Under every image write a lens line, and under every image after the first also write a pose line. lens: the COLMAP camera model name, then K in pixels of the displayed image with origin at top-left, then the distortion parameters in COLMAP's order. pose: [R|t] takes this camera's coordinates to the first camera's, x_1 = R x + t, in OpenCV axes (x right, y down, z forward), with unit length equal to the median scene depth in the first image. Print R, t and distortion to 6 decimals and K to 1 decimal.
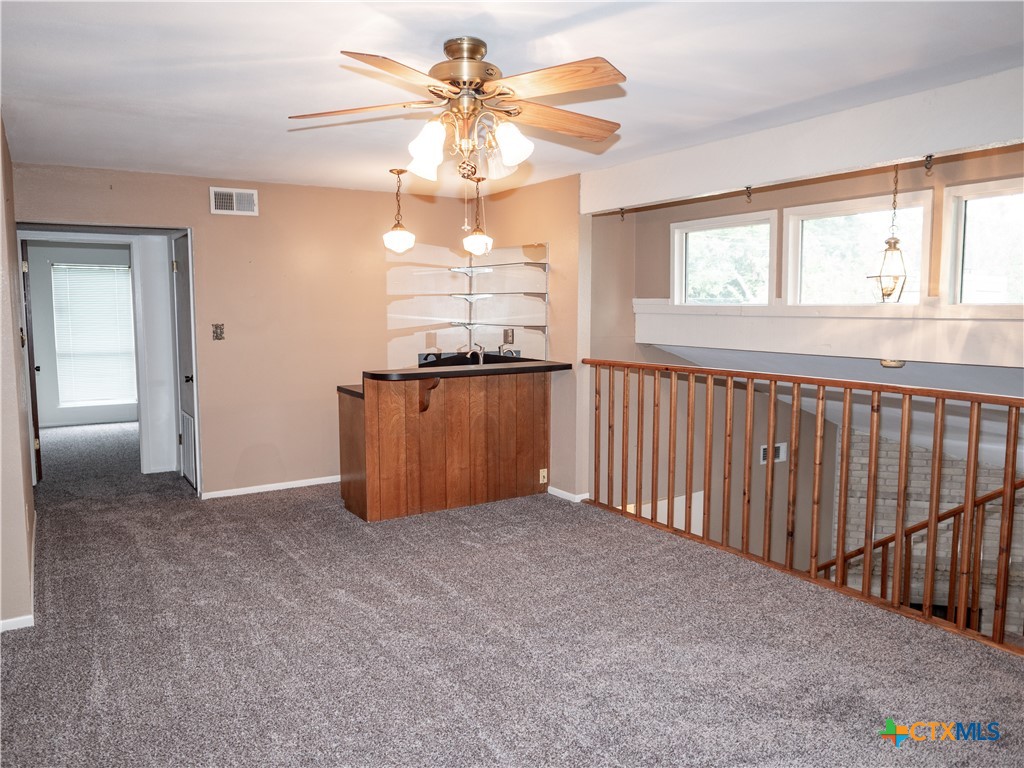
lens RADIAL K [[740.2, 0, 512.9], [0, 740.2, 382.7], [0, 0, 1]] dist [-0.020807, 0.003395]
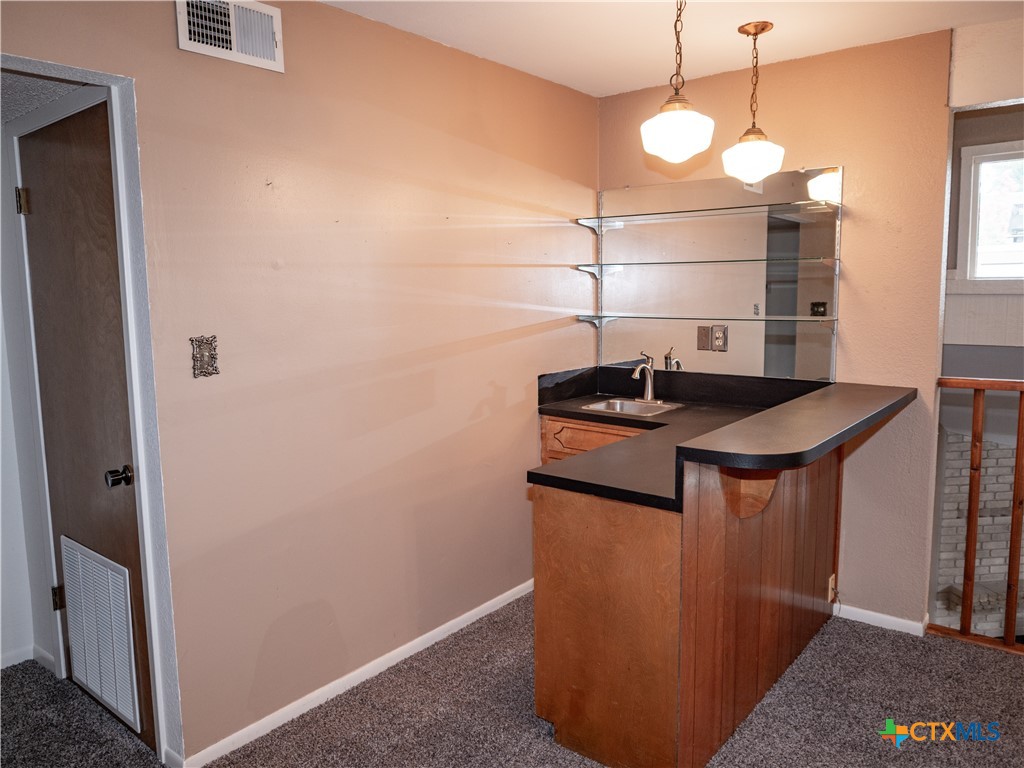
lens RADIAL K [[740.2, 0, 509.4], [0, 740.2, 382.3], [0, 0, 1]] dist [-0.020807, 0.003395]
pose [[0.948941, -0.053678, 0.310852, -0.363698], [0.047277, 0.998487, 0.028097, -0.057589], [-0.311890, -0.011967, 0.950043, 0.564888]]
